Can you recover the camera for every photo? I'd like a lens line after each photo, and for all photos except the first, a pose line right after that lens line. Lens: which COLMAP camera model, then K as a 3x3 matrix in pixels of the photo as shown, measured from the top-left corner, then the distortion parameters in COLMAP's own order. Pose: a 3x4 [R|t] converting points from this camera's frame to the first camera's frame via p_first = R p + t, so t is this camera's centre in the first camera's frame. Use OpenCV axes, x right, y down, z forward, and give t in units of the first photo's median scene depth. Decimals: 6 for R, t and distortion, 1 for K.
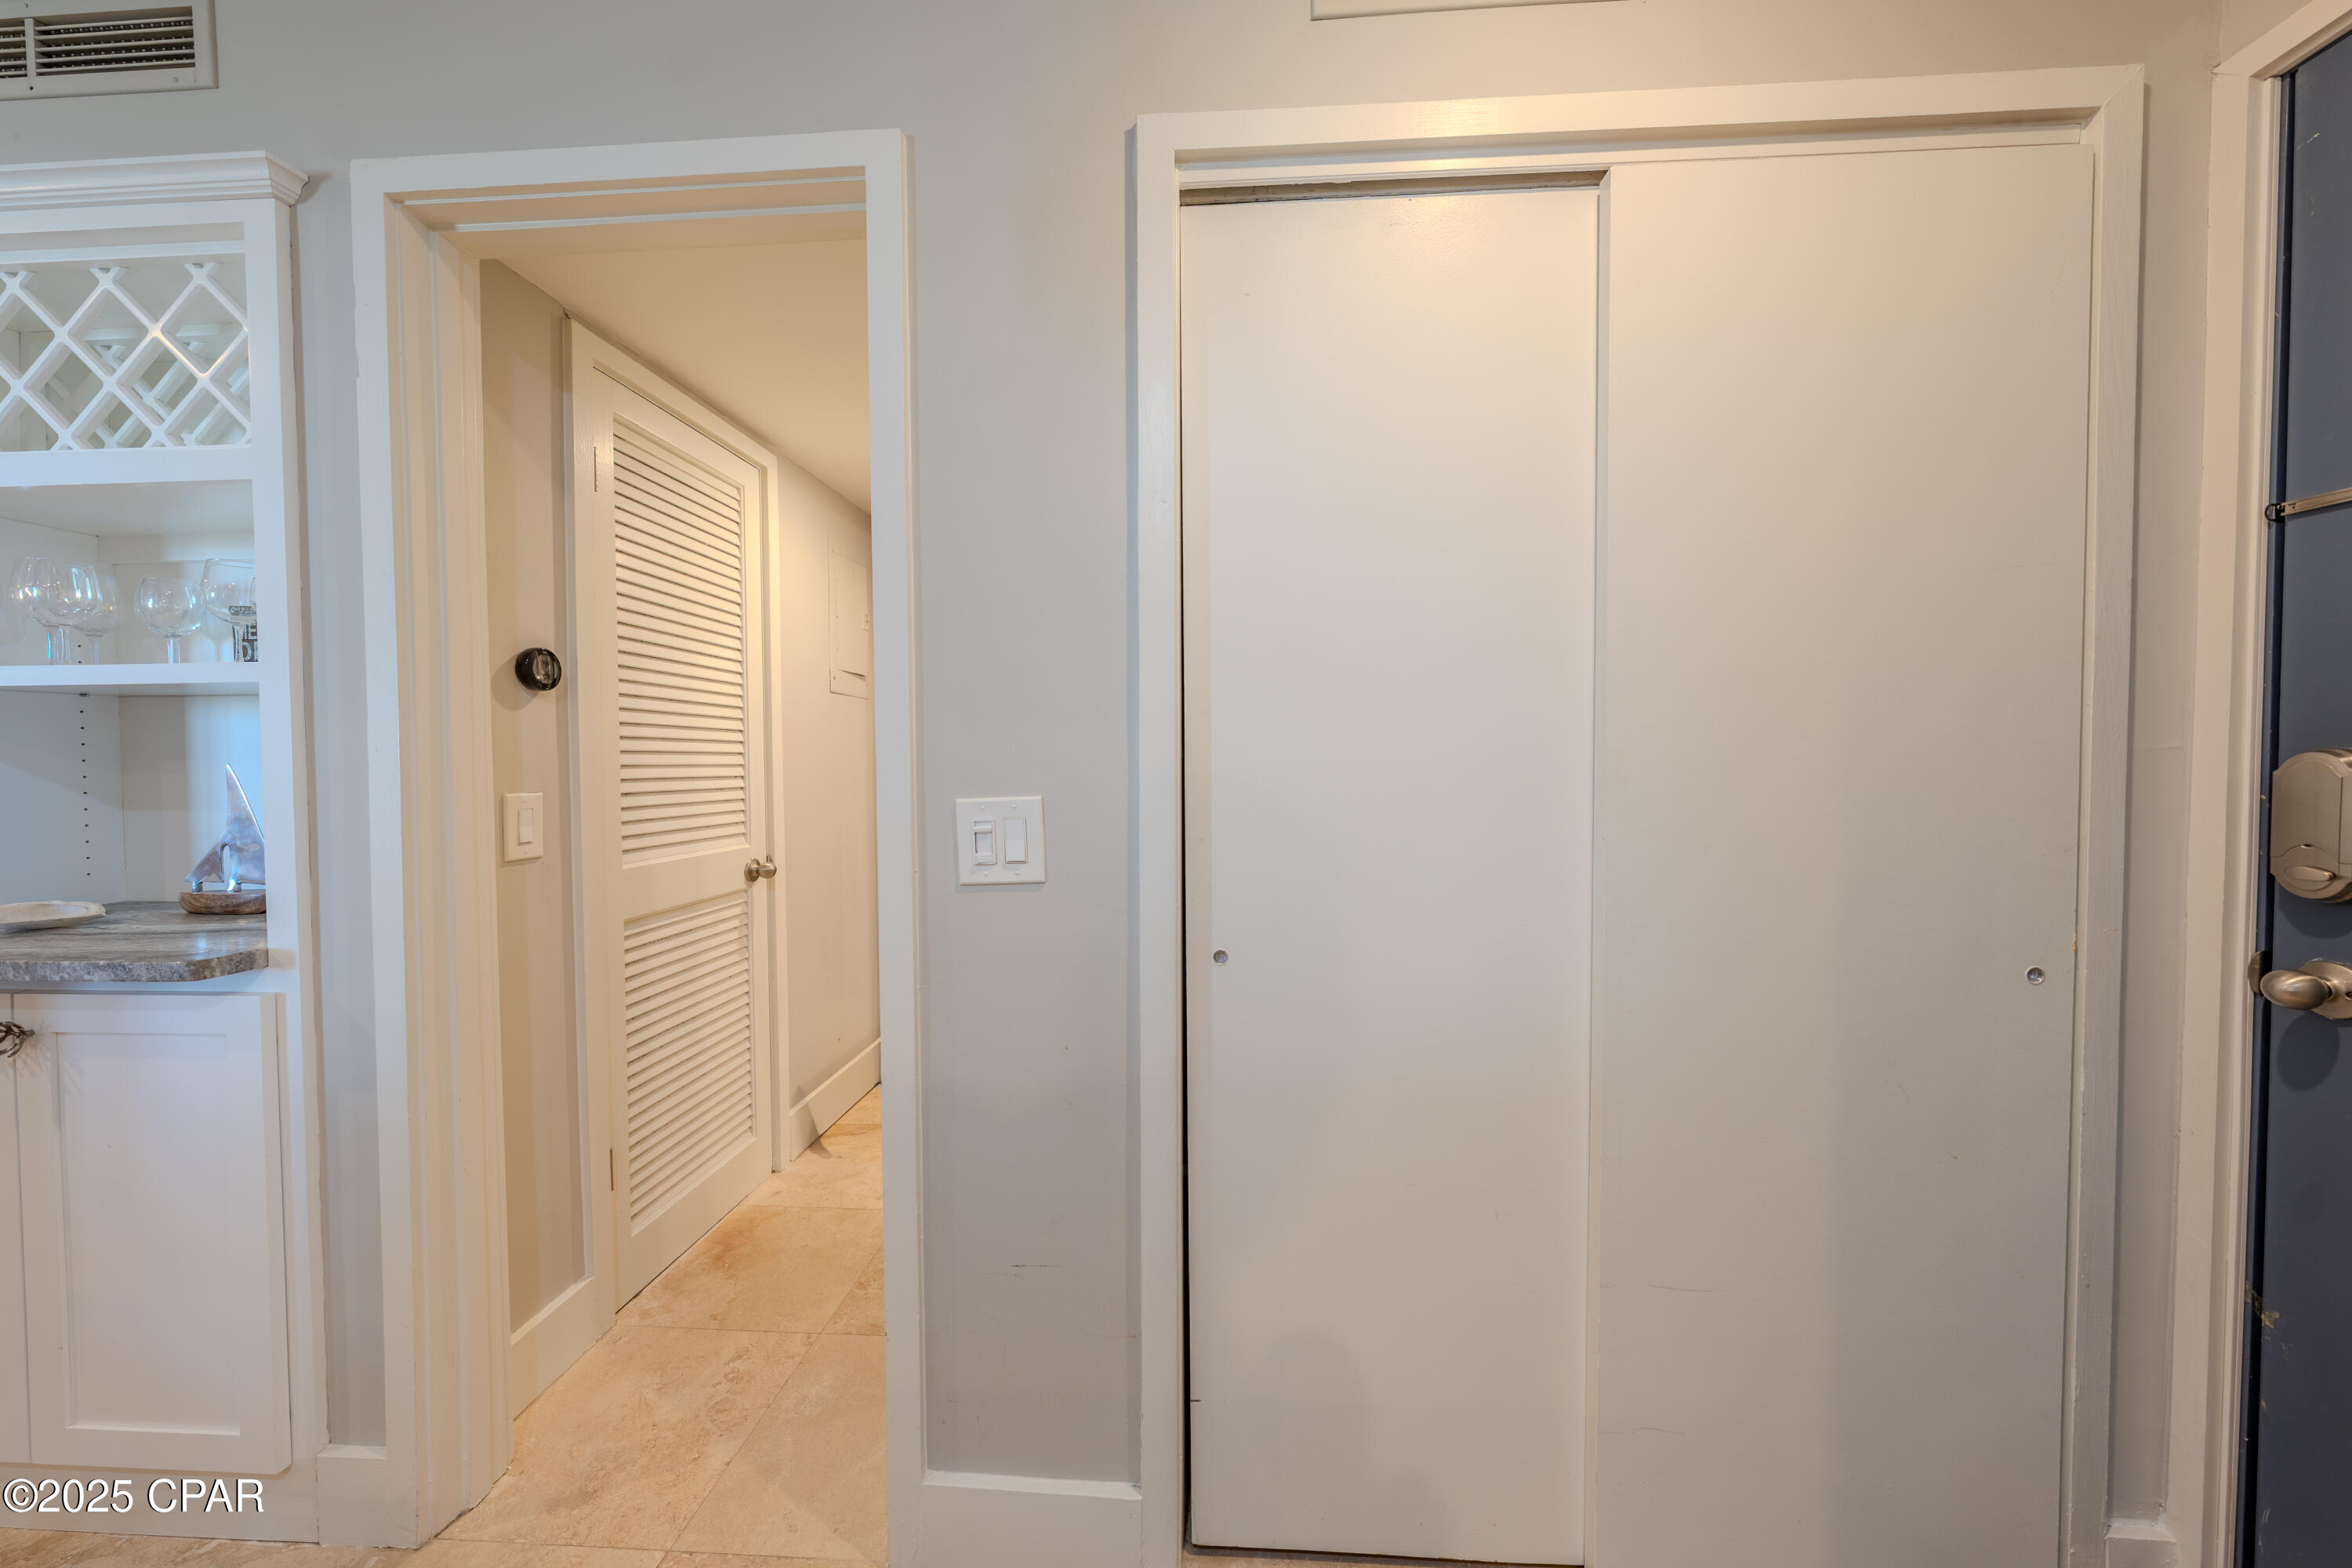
lens RADIAL K [[797.7, 0, 1186.1], [0, 797.7, 782.7], [0, 0, 1]] dist [-0.004010, 0.000501]
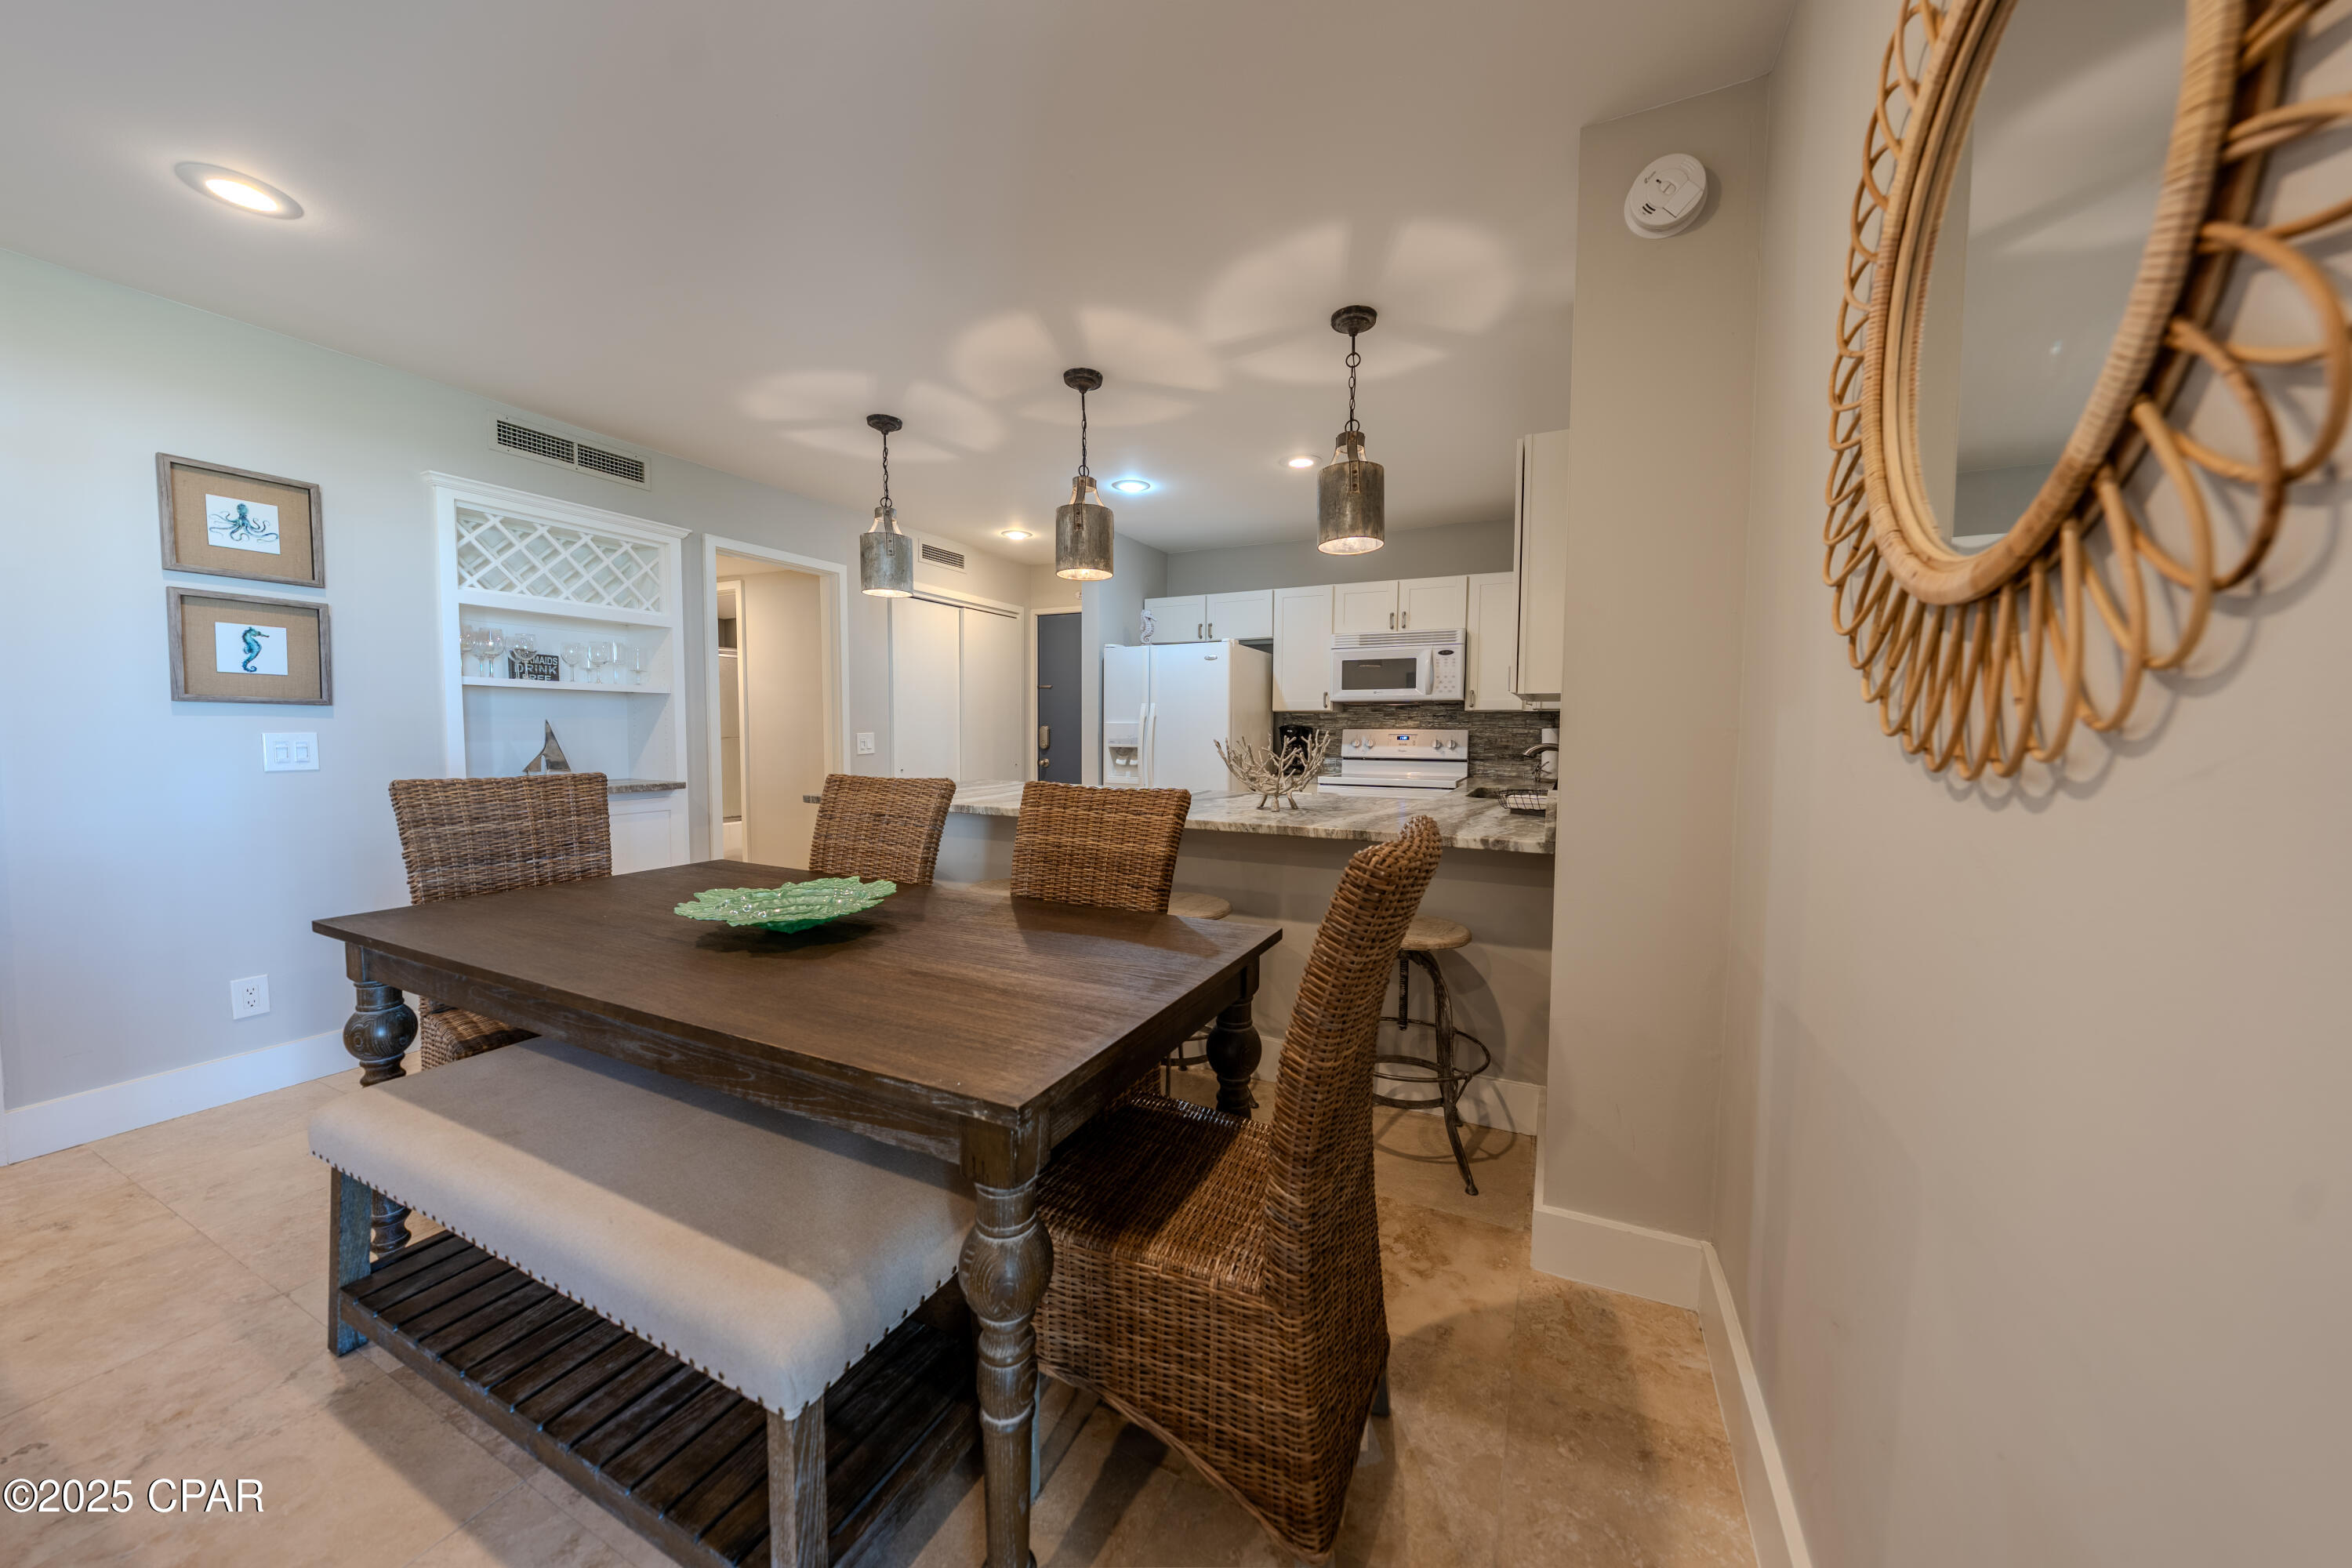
lens RADIAL K [[797.7, 0, 1166.0], [0, 797.7, 775.0], [0, 0, 1]] dist [-0.004010, 0.000501]
pose [[0.392735, -0.048159, 0.918390, -3.634088], [0.013475, 0.998822, 0.046615, 0.065700], [-0.919553, -0.005932, 0.392922, -2.157849]]
